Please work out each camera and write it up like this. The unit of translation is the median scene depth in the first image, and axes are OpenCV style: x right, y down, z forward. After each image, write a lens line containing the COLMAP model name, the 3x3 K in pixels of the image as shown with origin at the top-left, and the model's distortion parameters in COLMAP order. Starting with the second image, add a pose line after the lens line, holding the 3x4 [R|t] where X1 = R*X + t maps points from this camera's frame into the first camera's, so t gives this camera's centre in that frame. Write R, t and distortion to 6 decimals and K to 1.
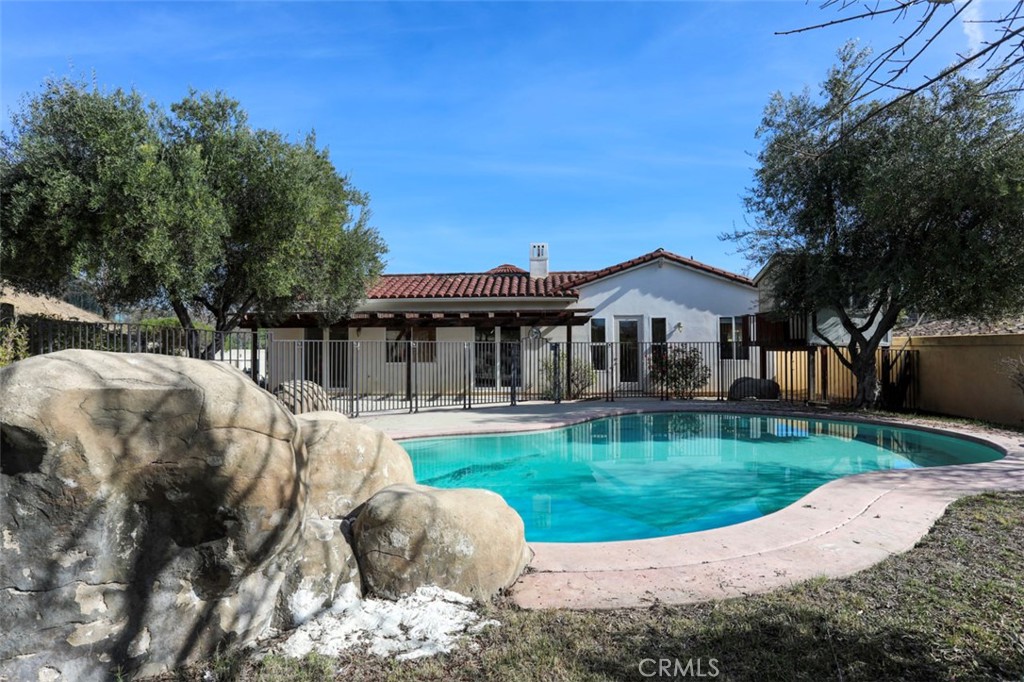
lens RADIAL K [[604.3, 0, 508.1], [0, 604.3, 345.6], [0, 0, 1]] dist [-0.014037, -0.001786]
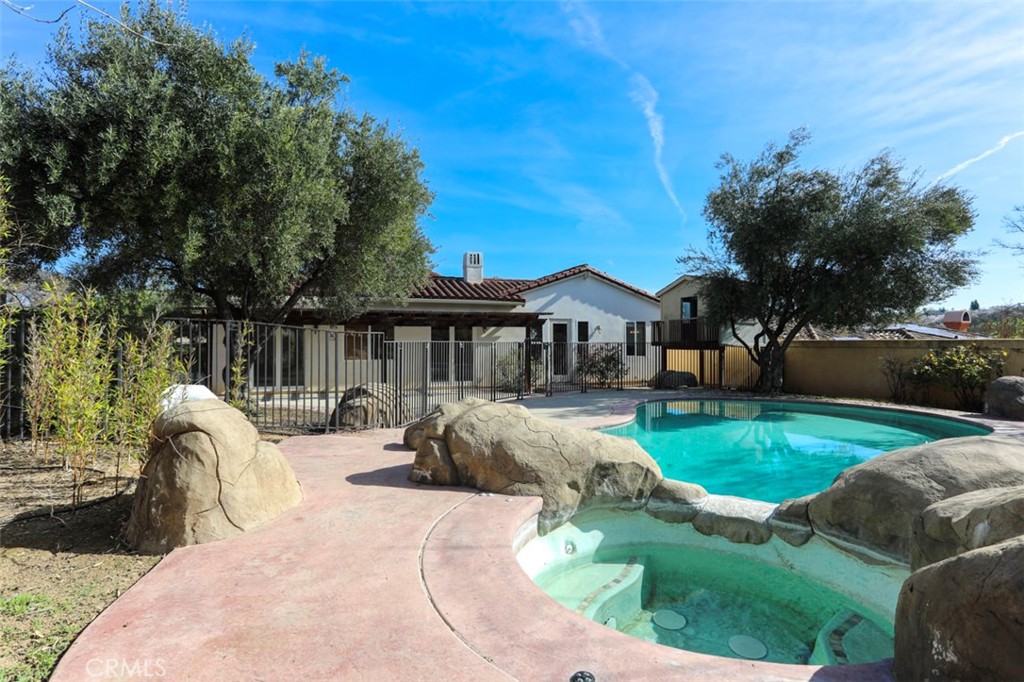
lens RADIAL K [[513.6, 0, 507.8], [0, 513.6, 343.3], [0, 0, 1]] dist [-0.017116, 0.002458]
pose [[0.920537, 0.005338, 0.390618, -0.292907], [-0.007065, 0.999971, 0.002983, -0.004259], [-0.390590, -0.005505, 0.920548, 0.111716]]
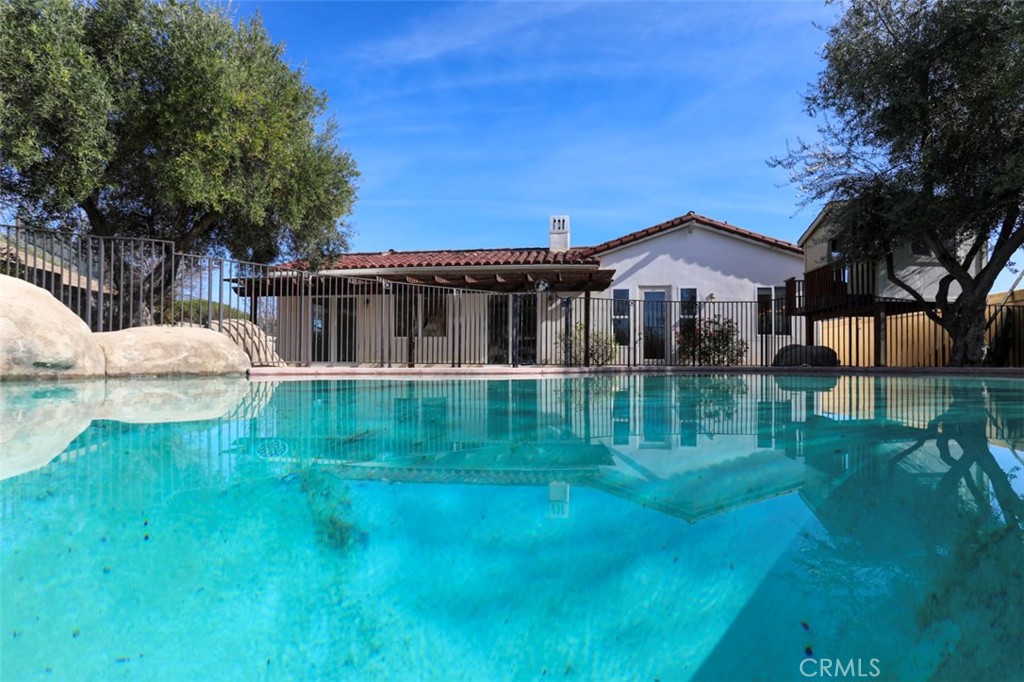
lens RADIAL K [[513.6, 0, 523.0], [0, 513.6, 355.3], [0, 0, 1]] dist [-0.017116, 0.002458]
pose [[0.998465, 0.013397, -0.053738, 0.045036], [-0.014272, 0.999771, -0.015933, 0.070471], [0.053512, 0.016676, 0.998428, 0.224070]]
